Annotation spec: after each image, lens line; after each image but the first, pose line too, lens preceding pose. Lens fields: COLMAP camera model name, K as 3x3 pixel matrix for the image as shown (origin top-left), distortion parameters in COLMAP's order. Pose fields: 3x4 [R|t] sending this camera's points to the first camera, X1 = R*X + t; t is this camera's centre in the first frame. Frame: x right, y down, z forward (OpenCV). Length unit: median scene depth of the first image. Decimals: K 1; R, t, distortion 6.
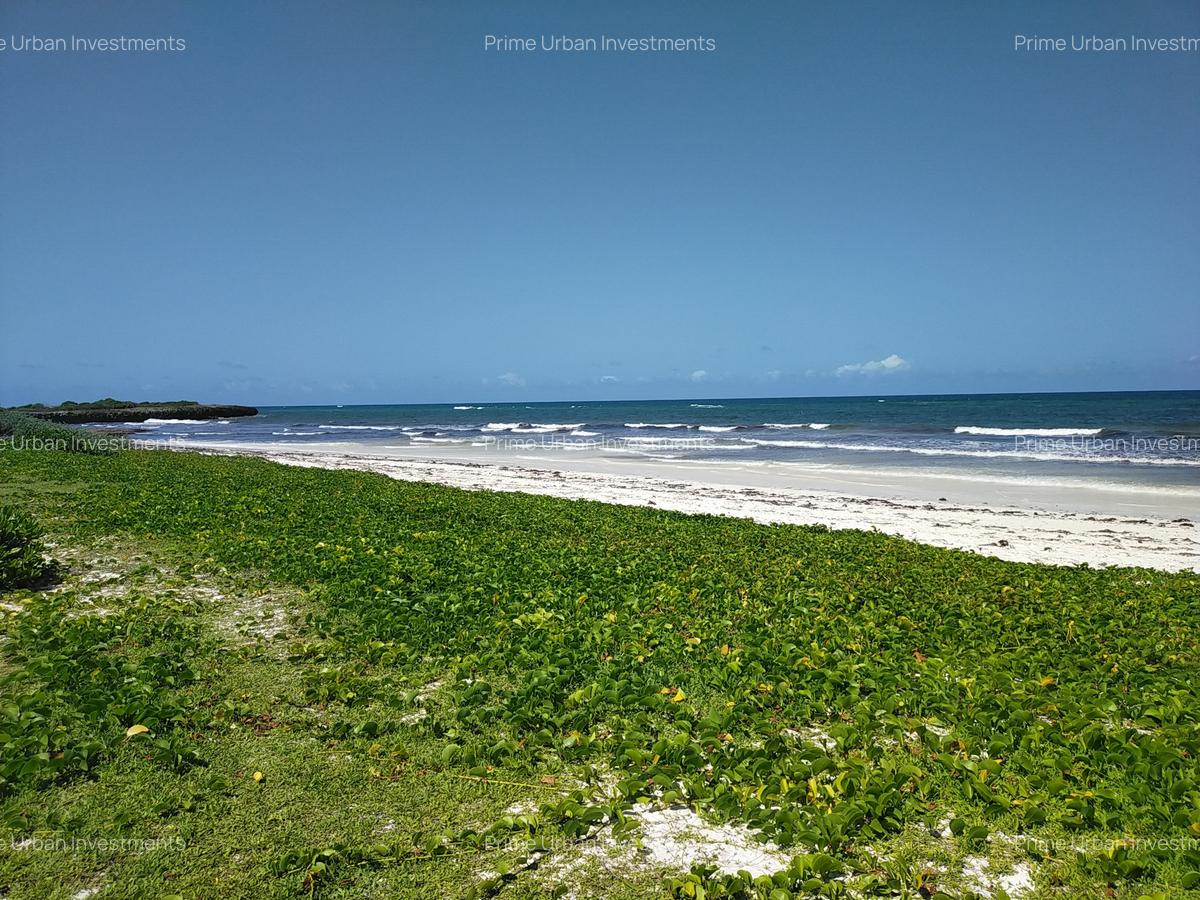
lens RADIAL K [[897.8, 0, 604.7], [0, 897.8, 425.2], [0, 0, 1]] dist [0.070414, -0.100605]
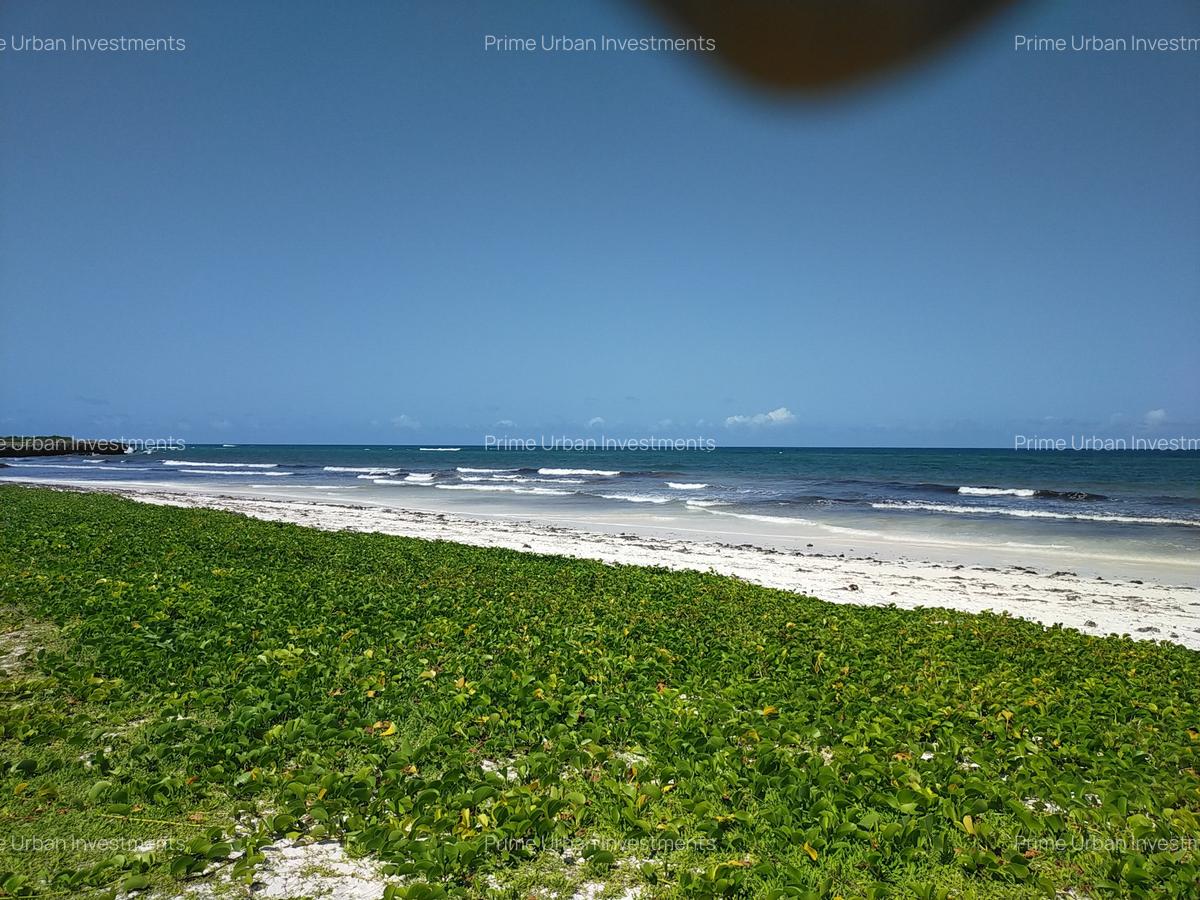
lens RADIAL K [[897.8, 0, 604.7], [0, 897.8, 425.2], [0, 0, 1]] dist [0.070414, -0.100605]
pose [[0.994302, 0.024297, 0.103798, 0.142125], [-0.018962, 0.998463, -0.052085, 0.013960], [-0.104904, 0.049820, 0.993234, -0.003733]]
